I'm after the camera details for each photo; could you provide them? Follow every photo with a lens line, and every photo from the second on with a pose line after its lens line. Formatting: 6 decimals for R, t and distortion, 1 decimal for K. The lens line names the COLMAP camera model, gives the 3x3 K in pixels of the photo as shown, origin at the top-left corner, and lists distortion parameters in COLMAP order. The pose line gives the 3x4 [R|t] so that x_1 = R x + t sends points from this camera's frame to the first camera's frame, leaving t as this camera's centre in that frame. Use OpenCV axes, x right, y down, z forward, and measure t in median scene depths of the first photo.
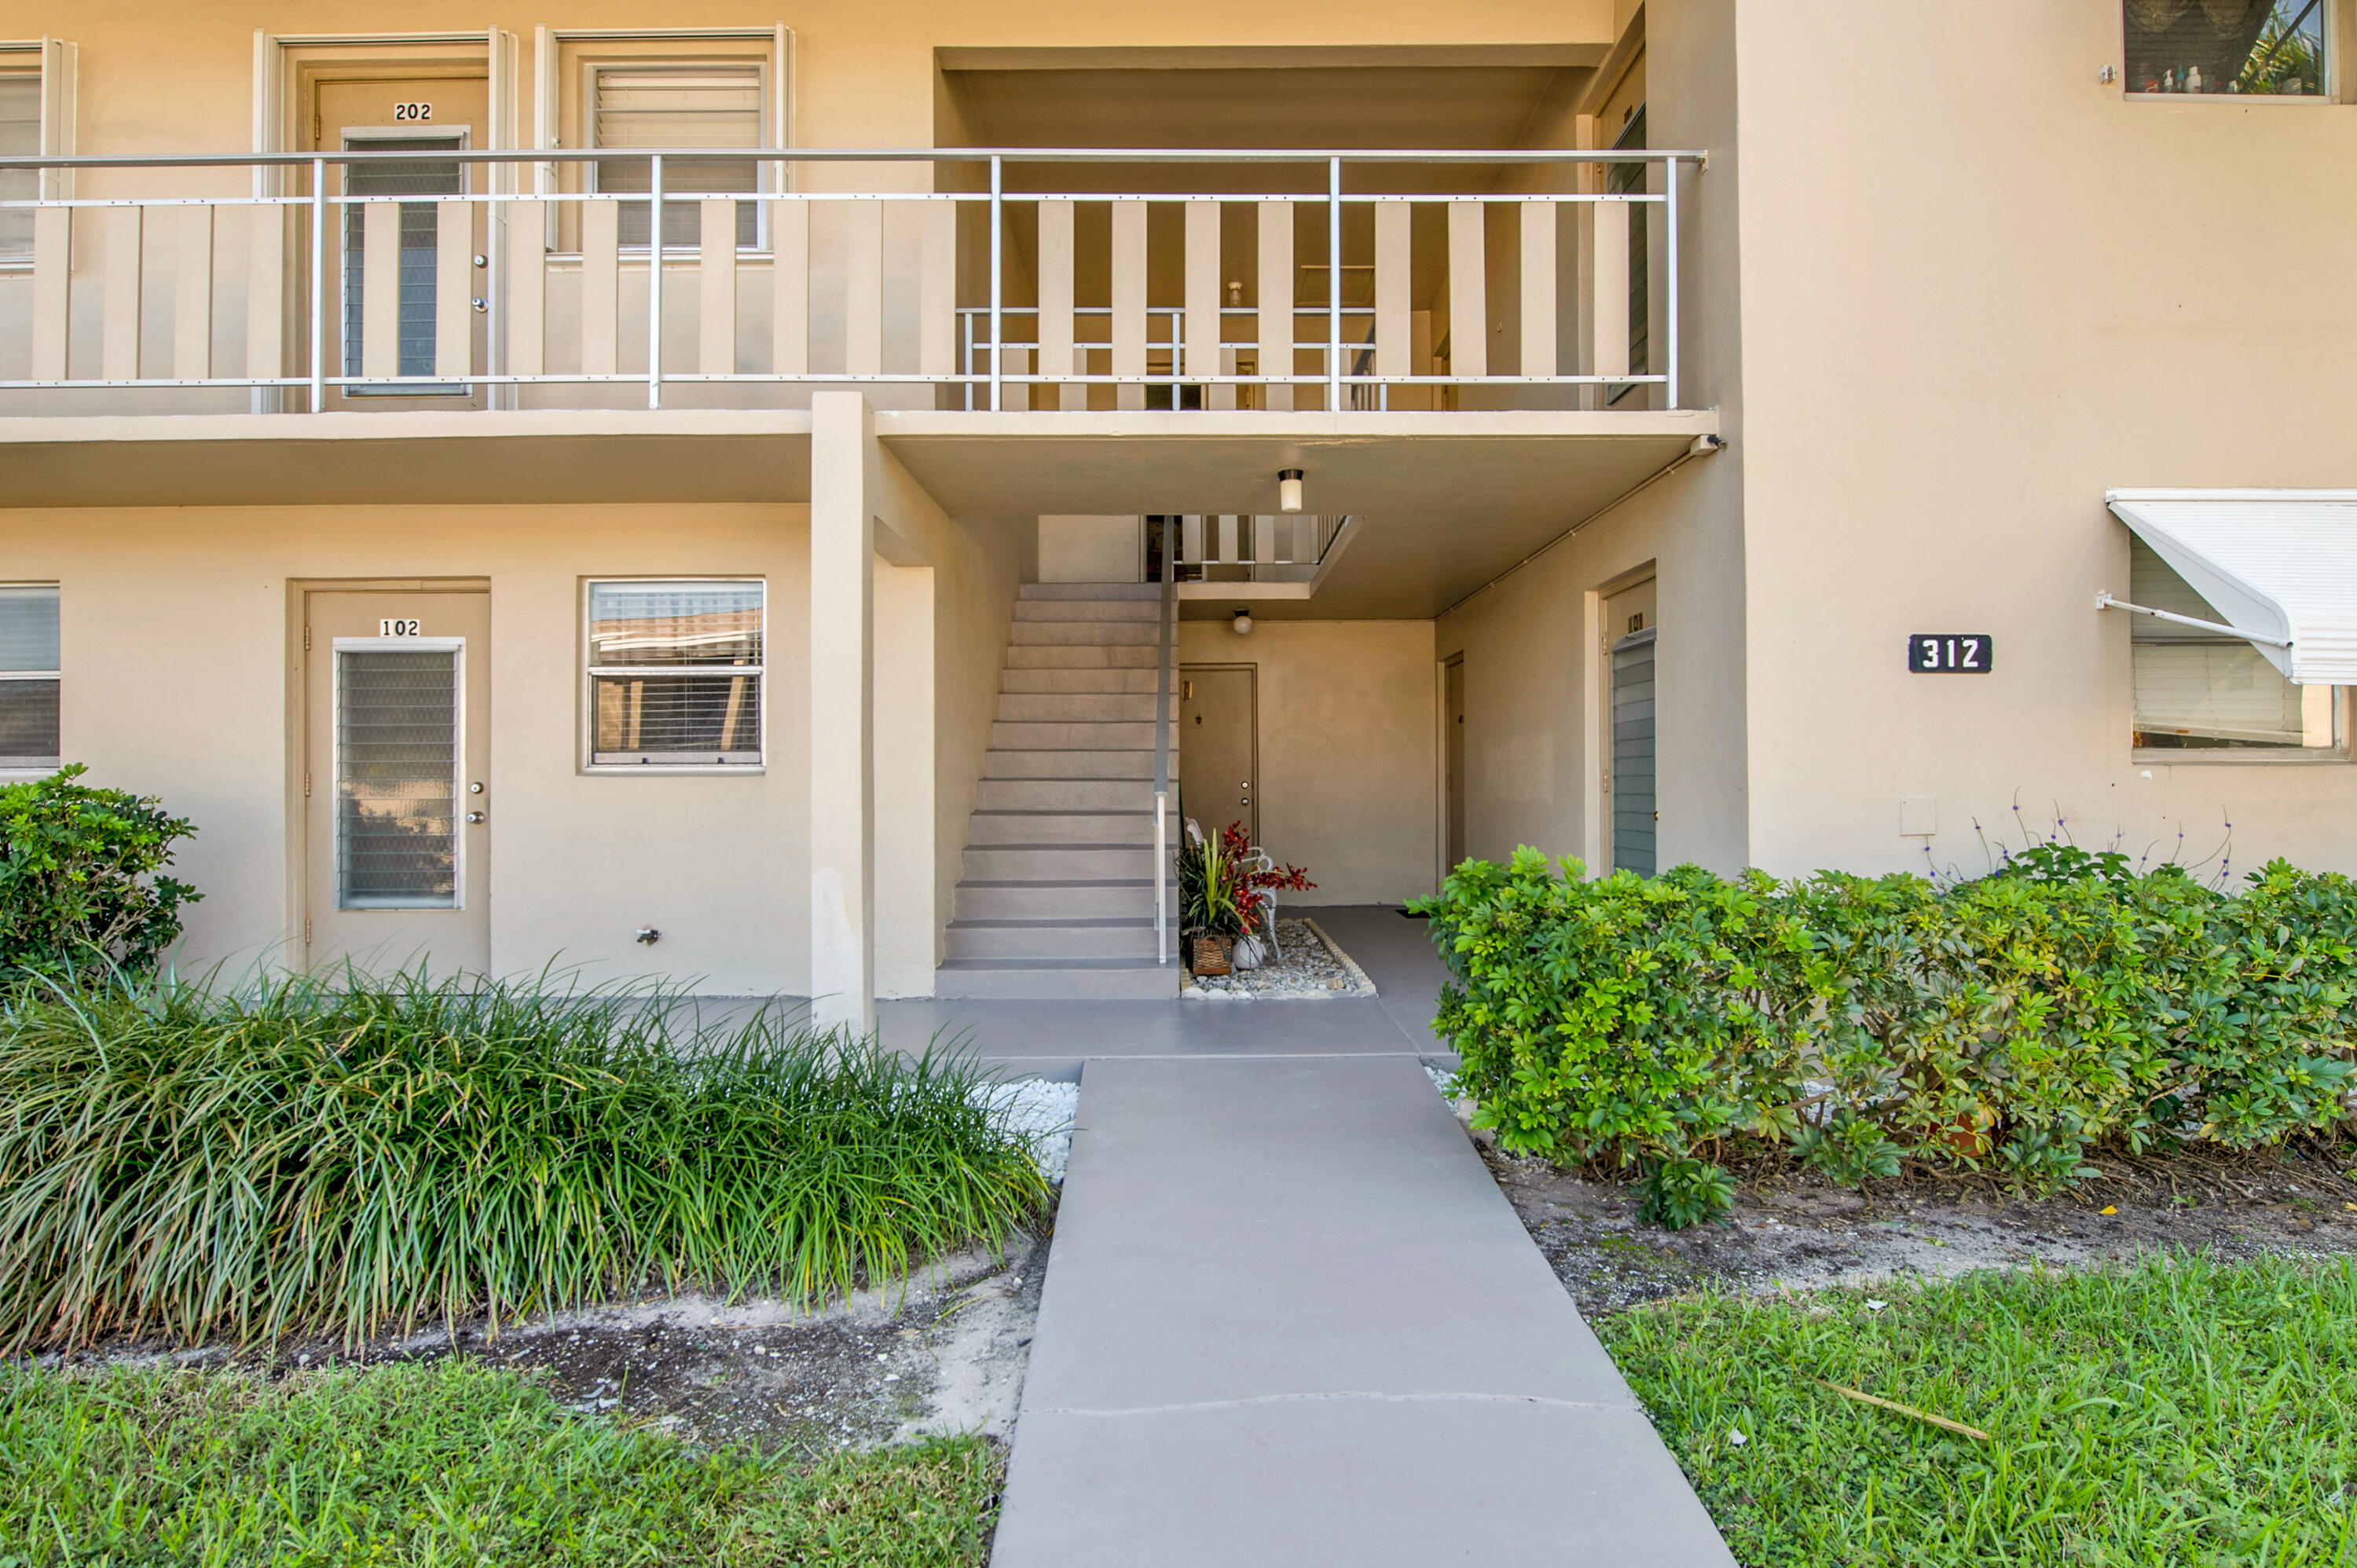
lens RADIAL K [[1272.5, 0, 1176.9], [0, 1272.5, 785.0], [0, 0, 1]] dist [-0.005705, 0.000494]
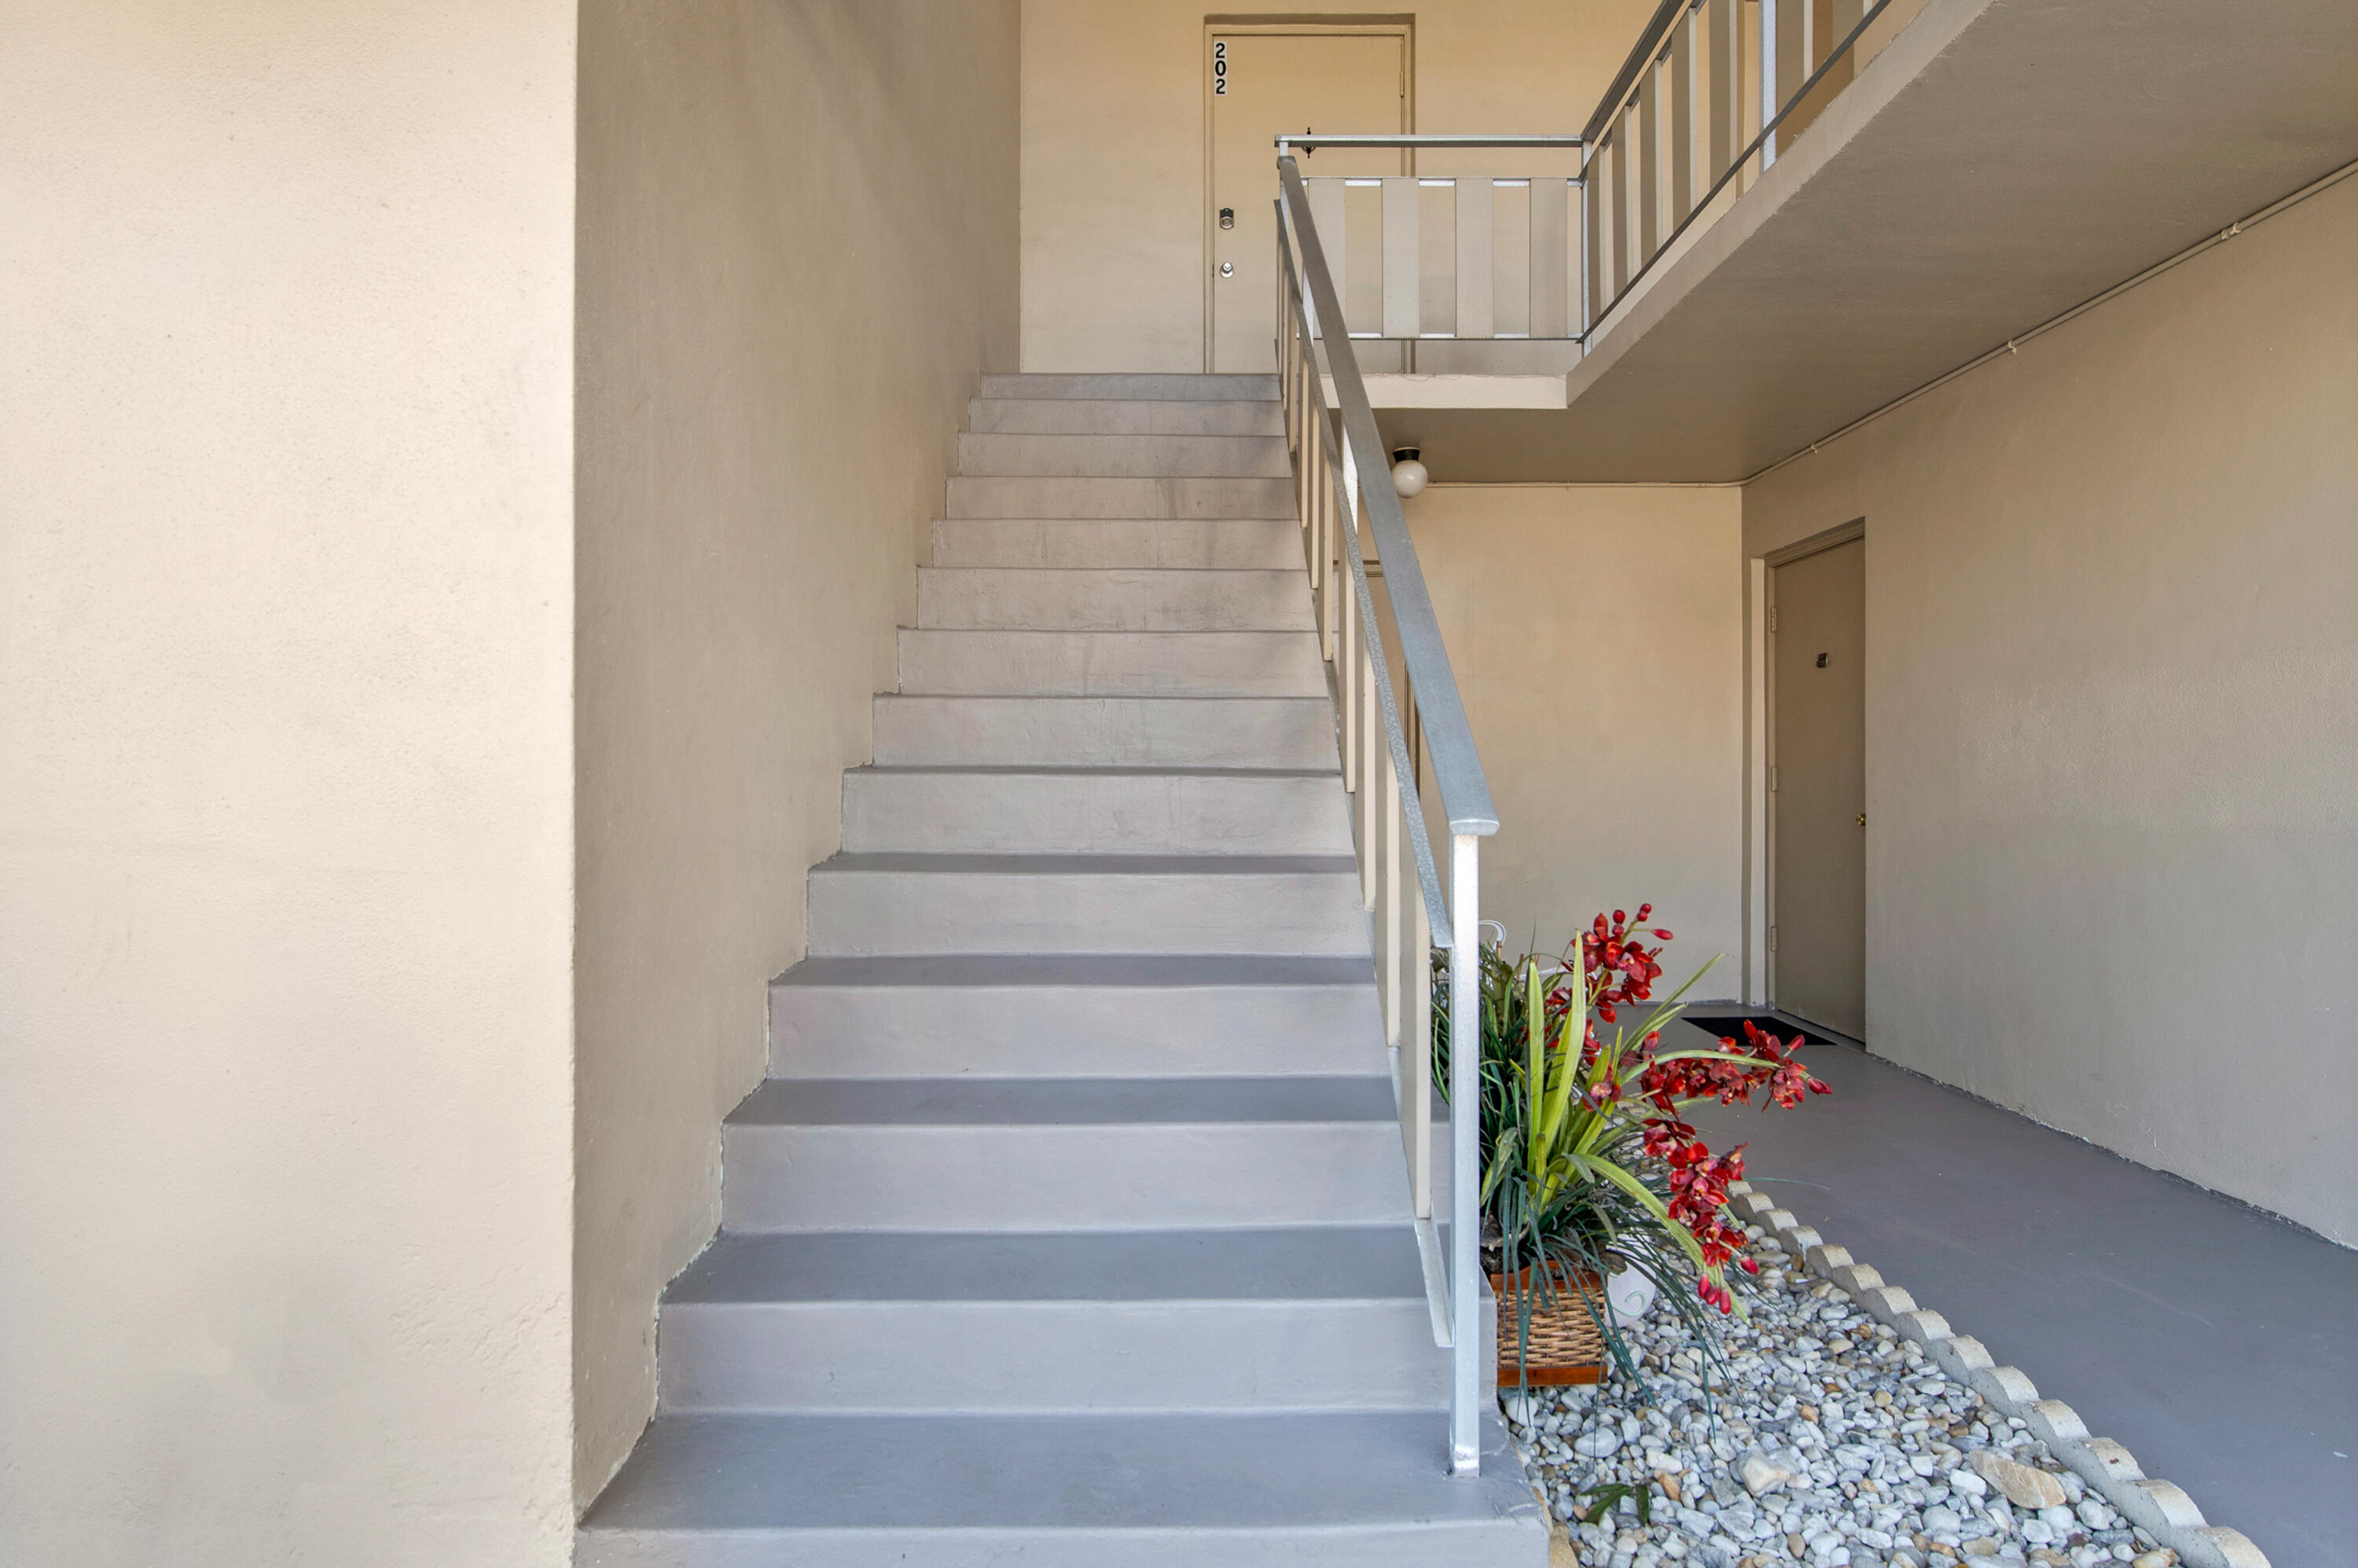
lens RADIAL K [[1273.1, 0, 1178.7], [0, 1273.1, 782.0], [0, 0, 1]] dist [-0.005705, 0.000494]
pose [[0.999975, 0.002664, 0.006622, -0.054780], [-0.002681, 0.999993, 0.002581, -0.001676], [-0.006615, -0.002599, 0.999975, 0.561689]]
